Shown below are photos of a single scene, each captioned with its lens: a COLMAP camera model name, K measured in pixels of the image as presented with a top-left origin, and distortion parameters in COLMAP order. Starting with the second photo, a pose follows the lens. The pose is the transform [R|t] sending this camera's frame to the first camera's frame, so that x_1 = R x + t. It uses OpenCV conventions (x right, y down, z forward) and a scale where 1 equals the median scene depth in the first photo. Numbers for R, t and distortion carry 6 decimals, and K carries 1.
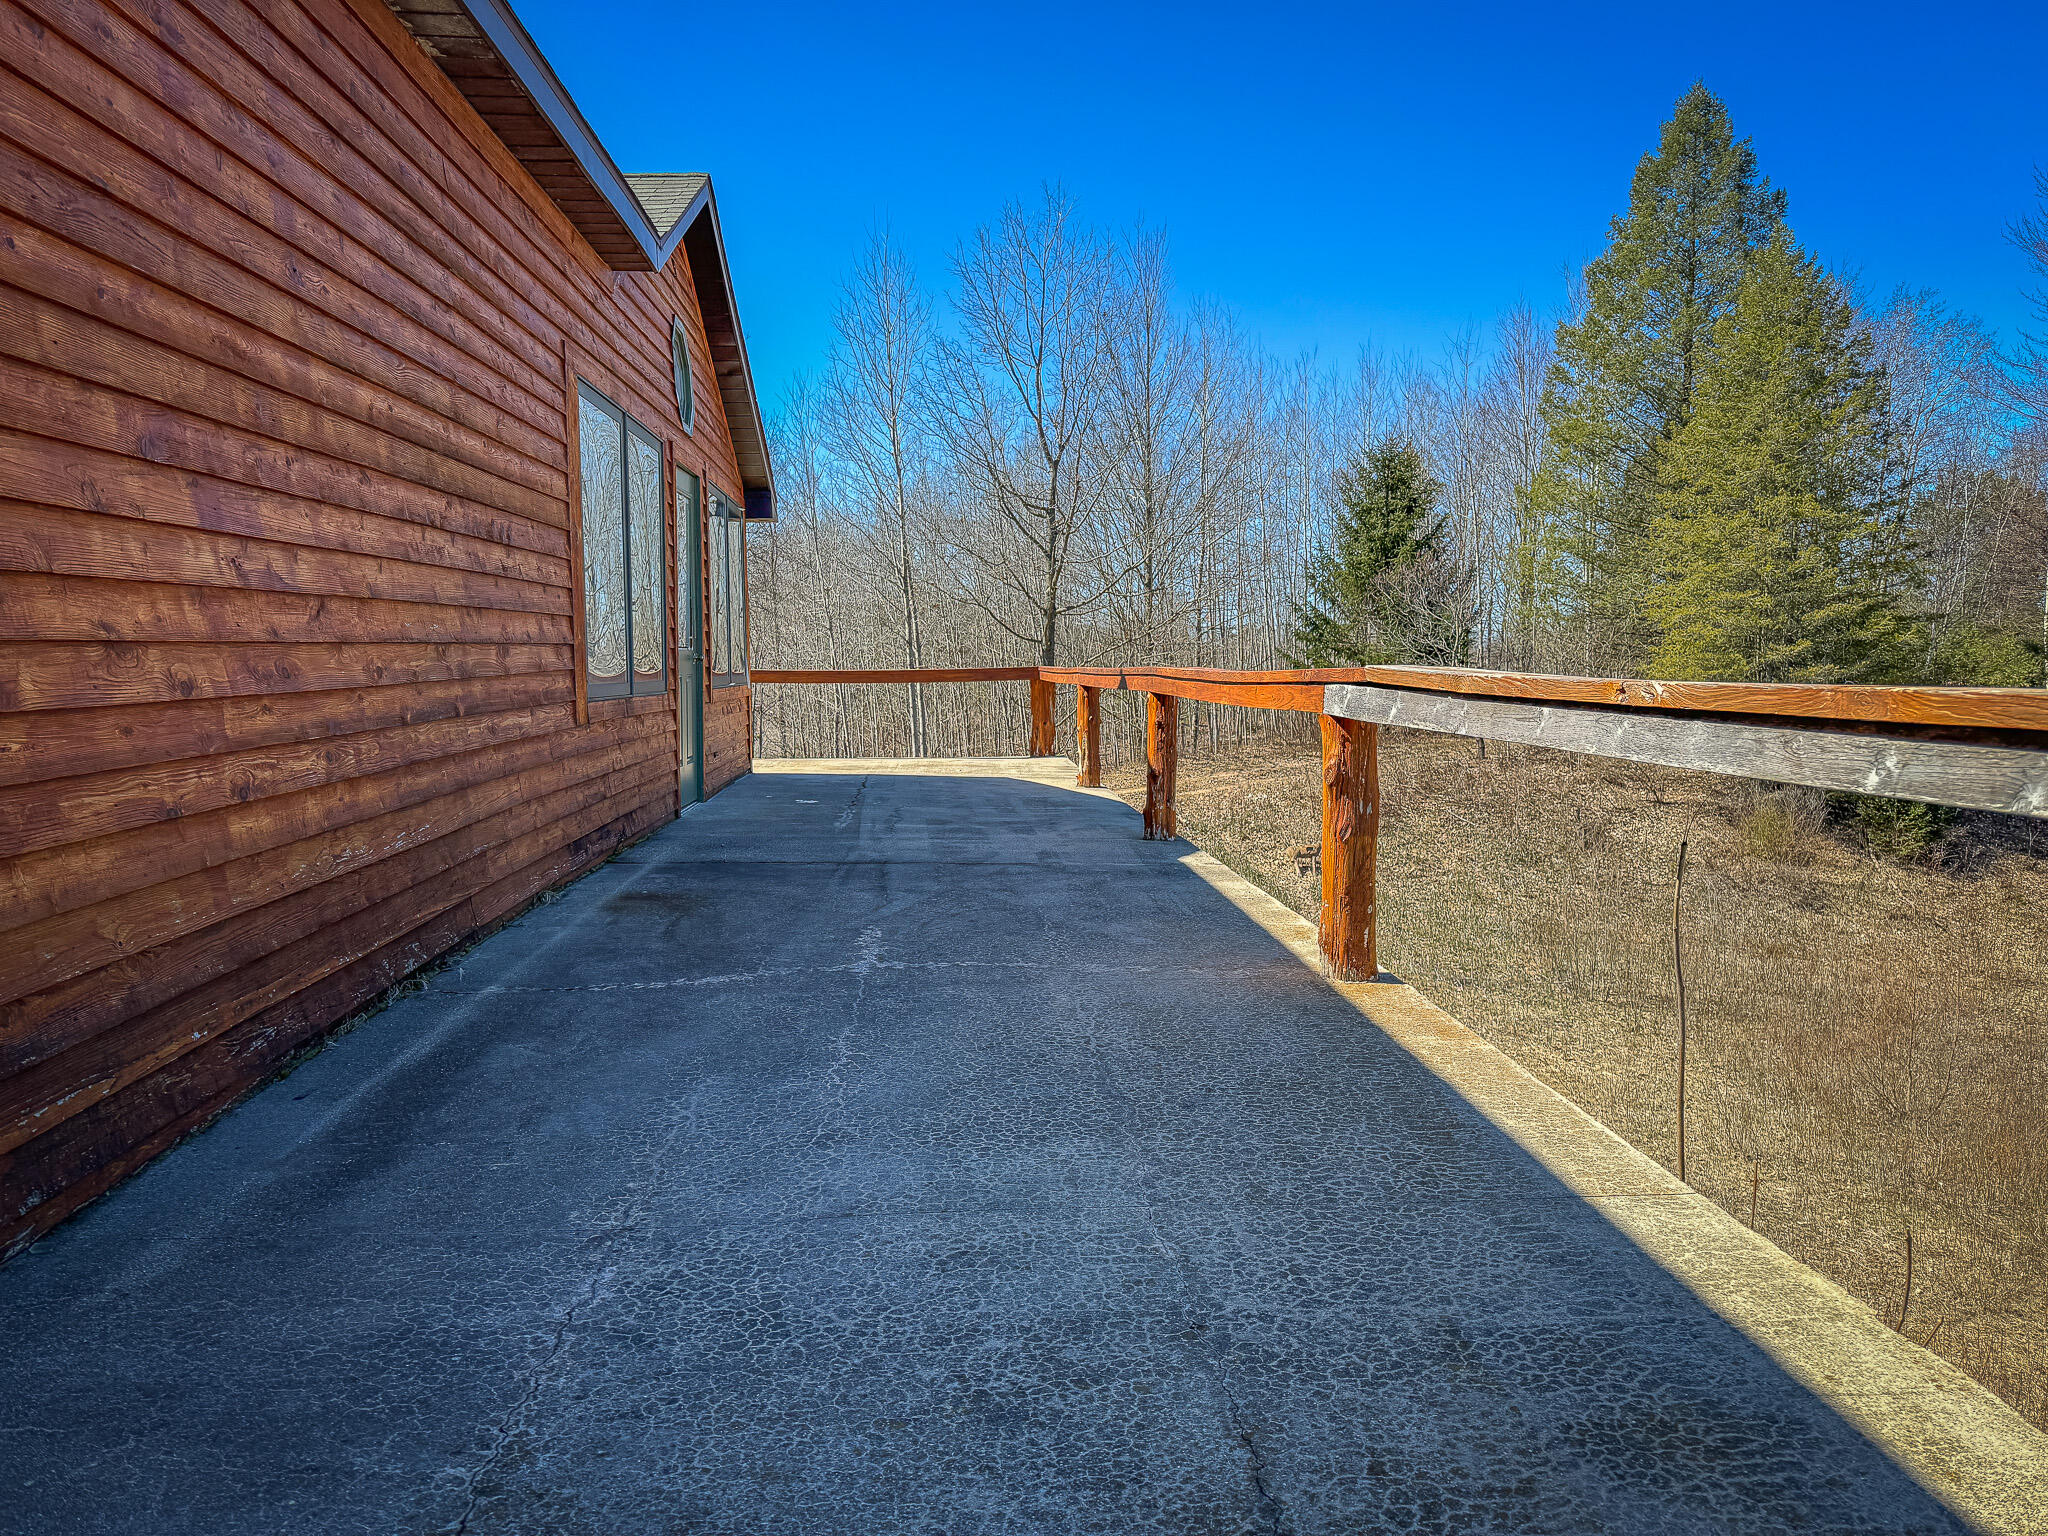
lens RADIAL K [[1419.6, 0, 1009.0], [0, 1419.6, 769.6], [0, 0, 1]] dist [0.052206, -0.062644]
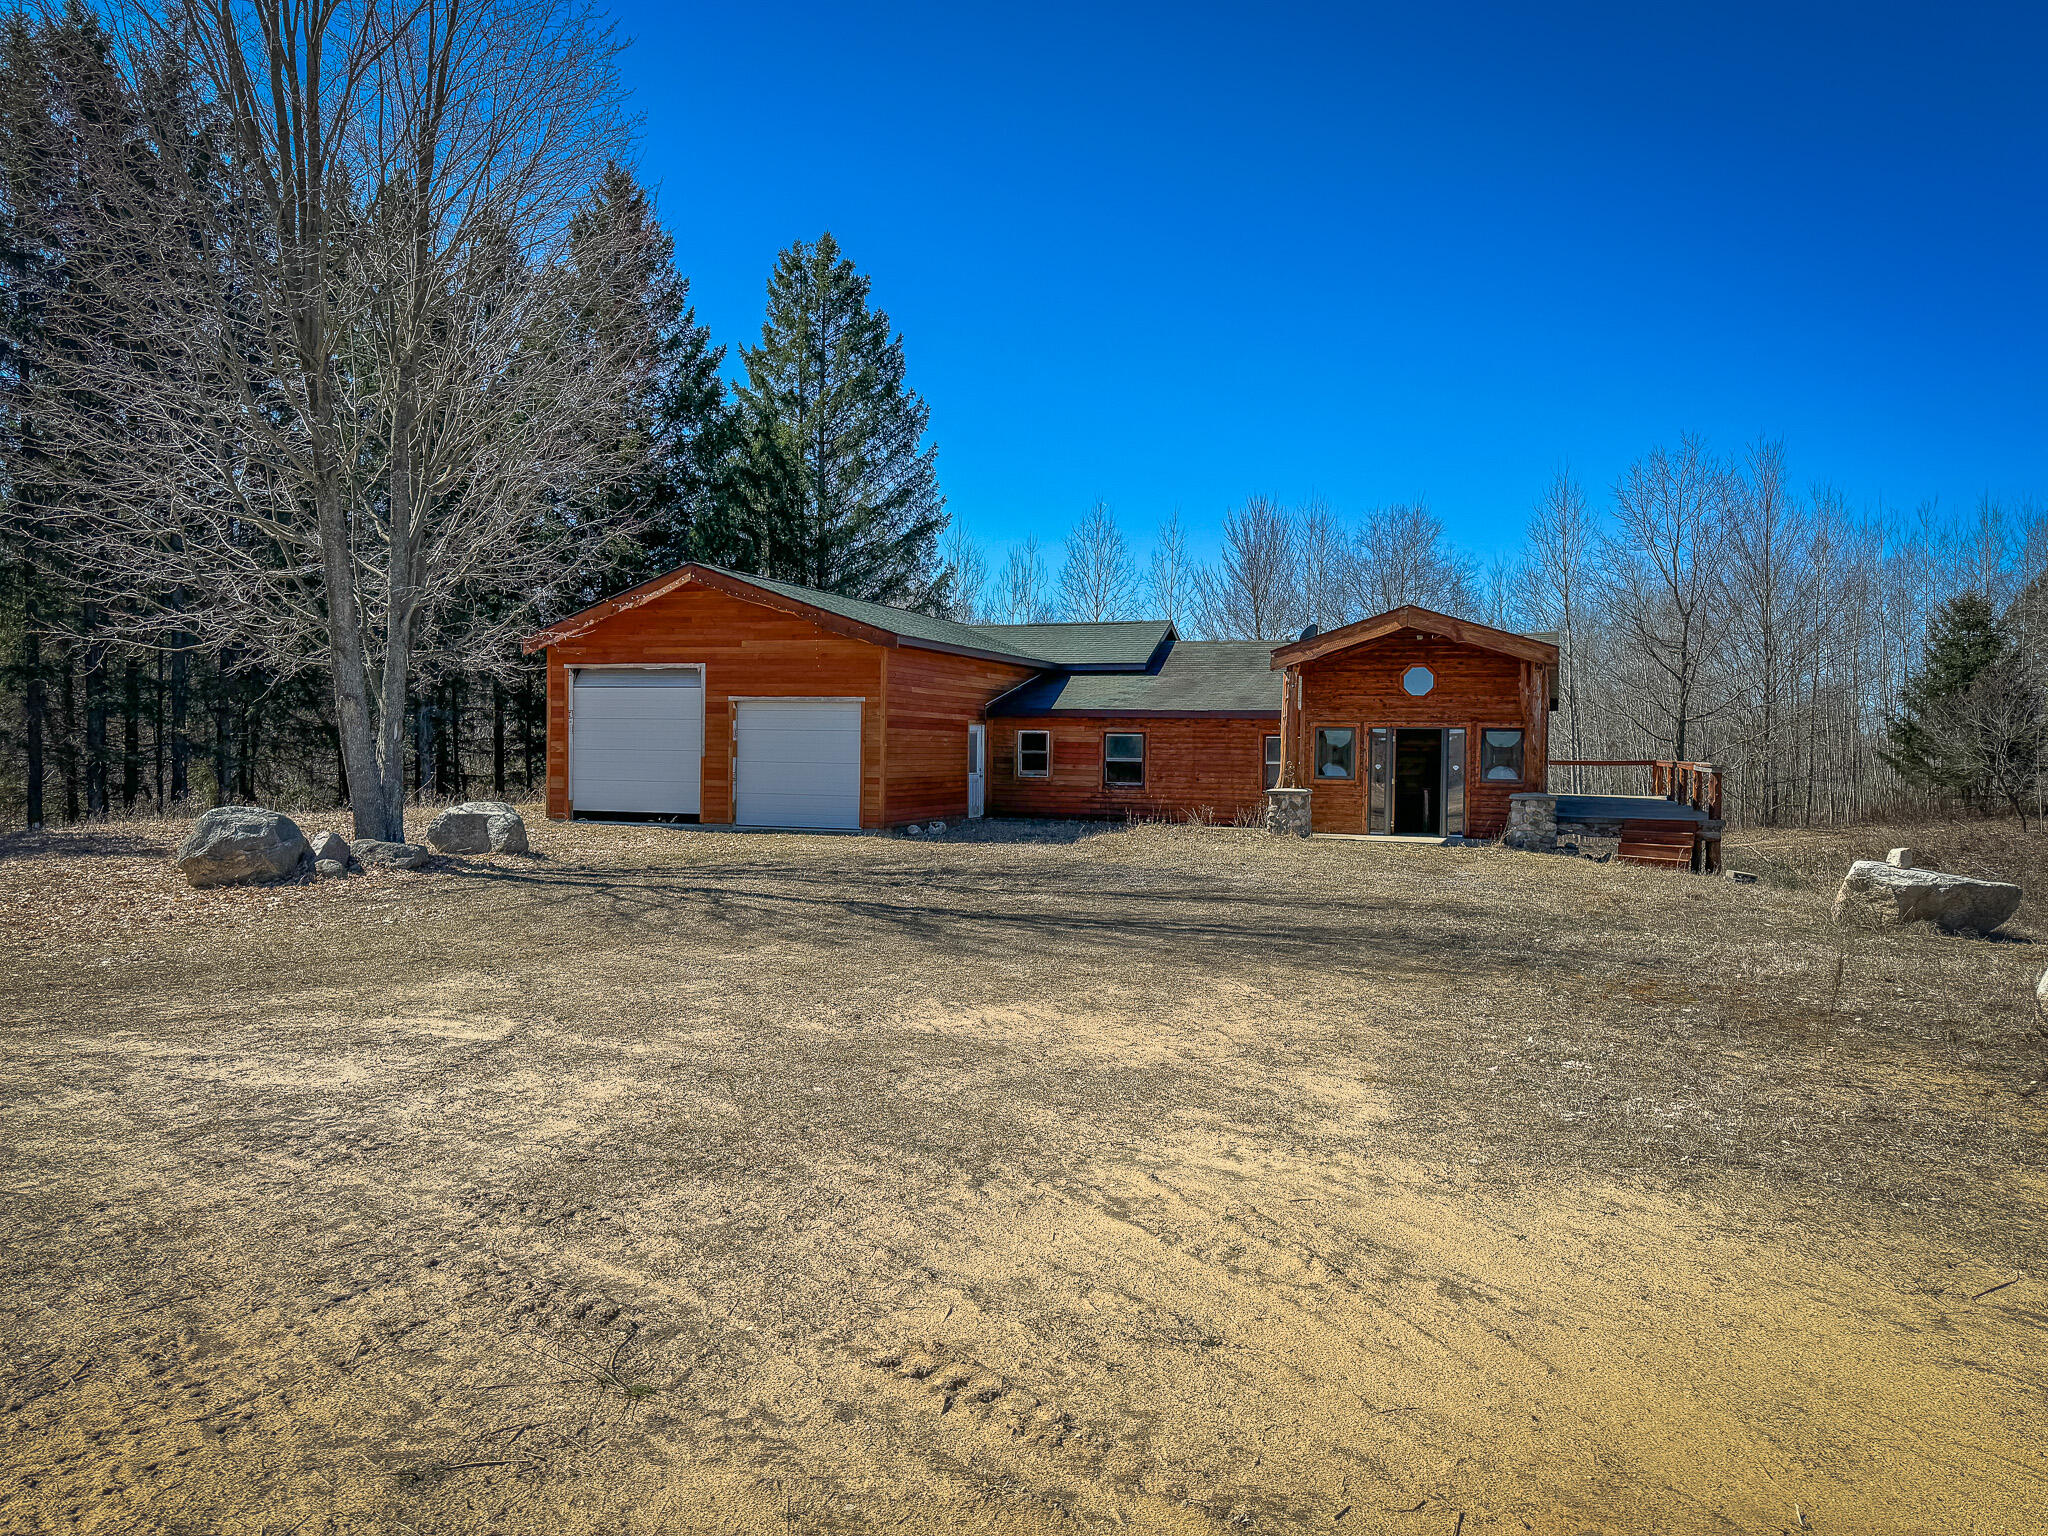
lens RADIAL K [[1419.6, 0, 1022.5], [0, 1419.6, 799.5], [0, 0, 1]] dist [0.052206, -0.062644]
pose [[0.915609, 0.030272, -0.400928, 0.004190], [-0.046244, 0.998473, -0.030220, 0.041484], [0.399400, 0.046211, 0.915611, -0.567277]]
